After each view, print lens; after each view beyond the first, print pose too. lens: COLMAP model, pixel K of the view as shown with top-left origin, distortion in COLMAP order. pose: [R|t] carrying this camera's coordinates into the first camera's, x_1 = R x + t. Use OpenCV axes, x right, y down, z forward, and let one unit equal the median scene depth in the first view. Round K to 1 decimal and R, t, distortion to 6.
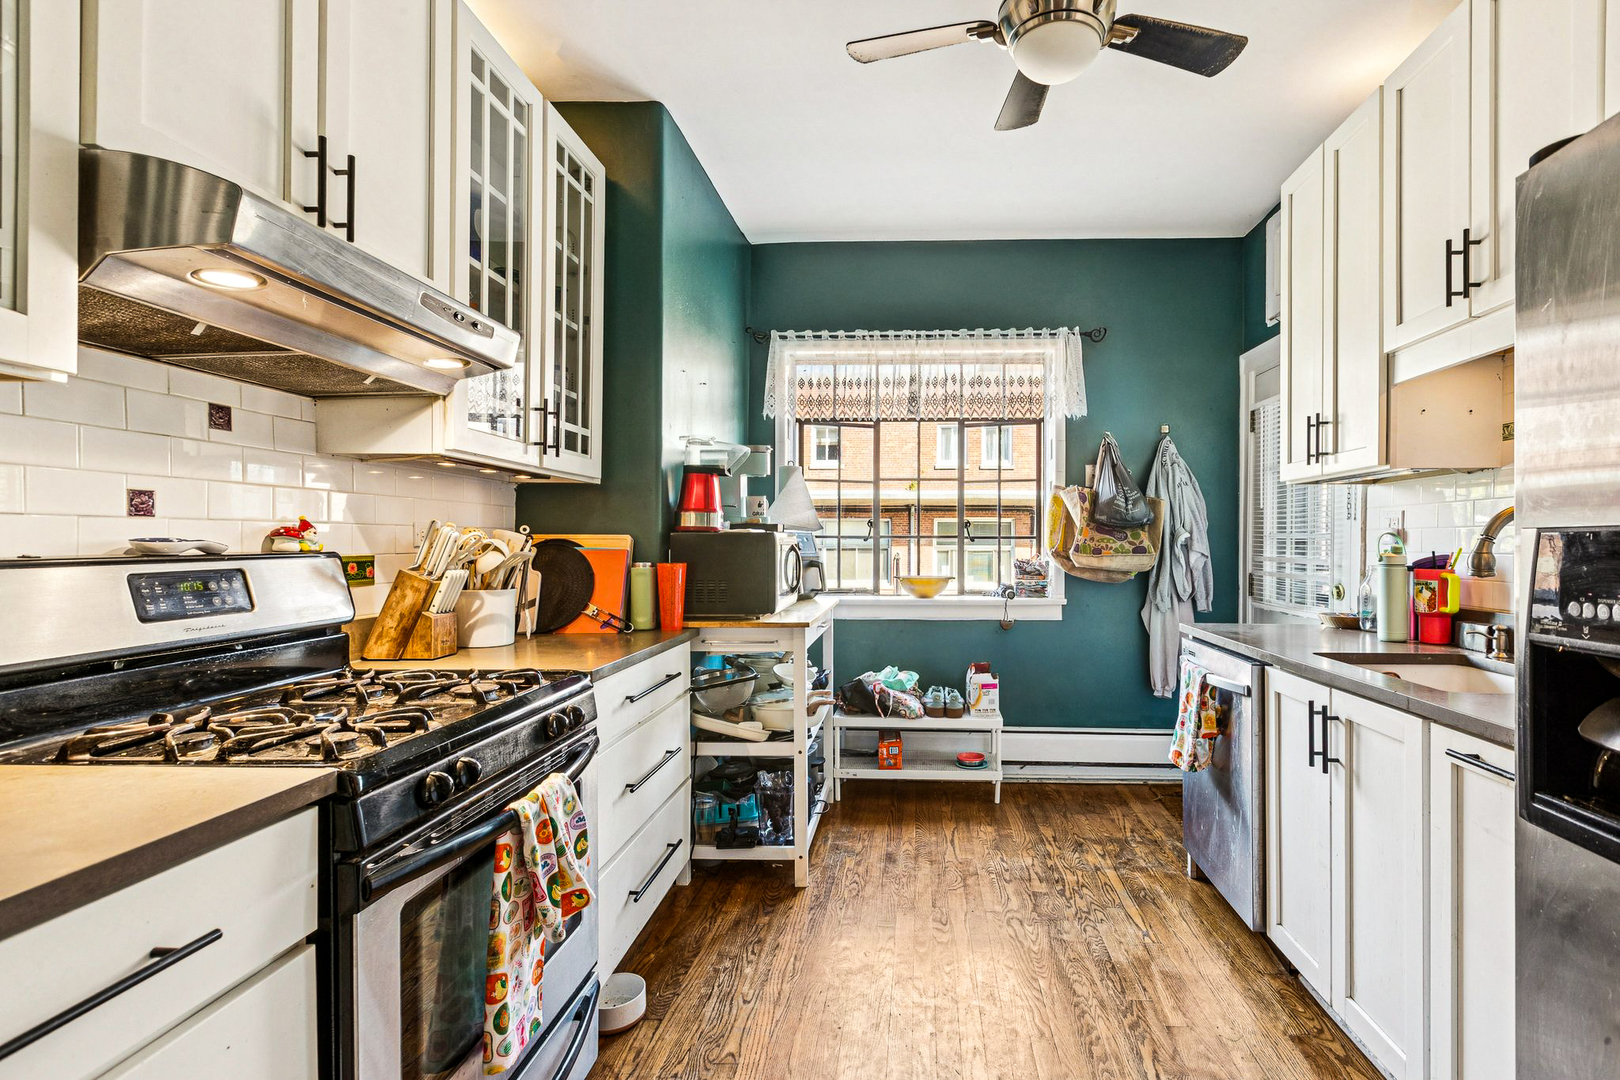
lens RADIAL K [[706.8, 0, 812.3], [0, 706.8, 551.4], [0, 0, 1]] dist [-0.002671, -0.000183]
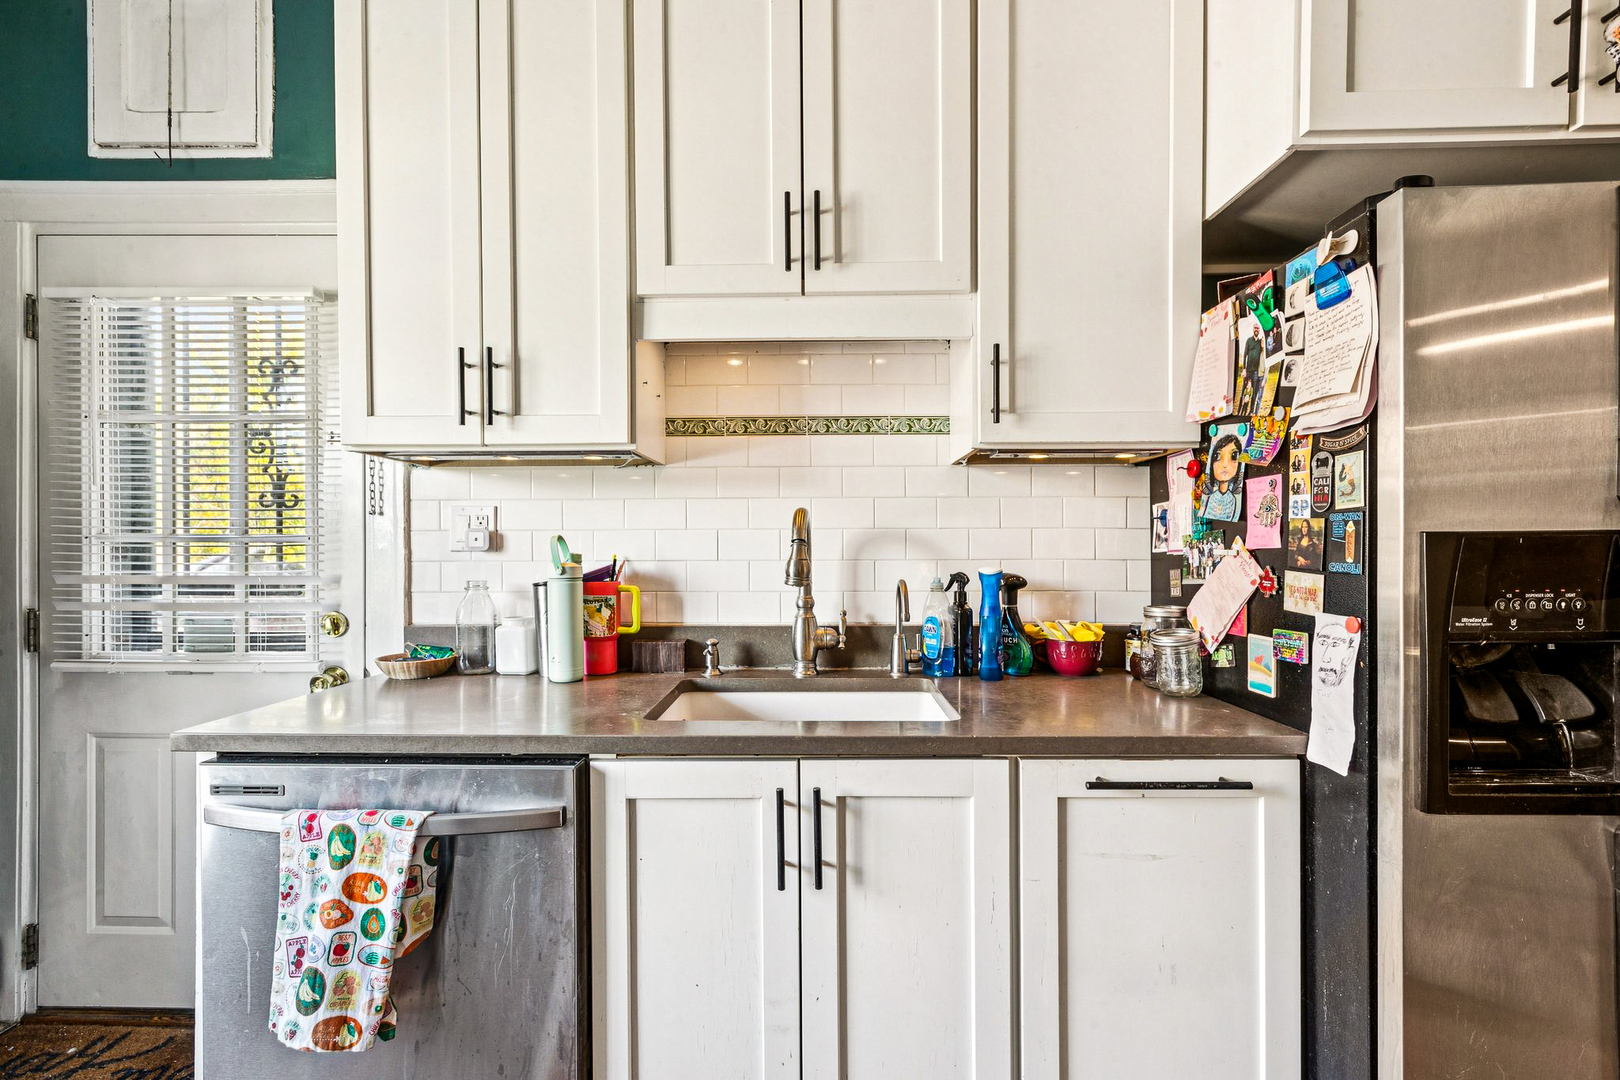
lens RADIAL K [[706.8, 0, 812.3], [0, 706.8, 551.4], [0, 0, 1]] dist [-0.002671, -0.000183]
pose [[-0.107642, 0.003609, 0.994183, 0.056610], [0.013604, 0.999905, -0.002157, -0.004229], [-0.994097, 0.013293, -0.107681, 0.896801]]
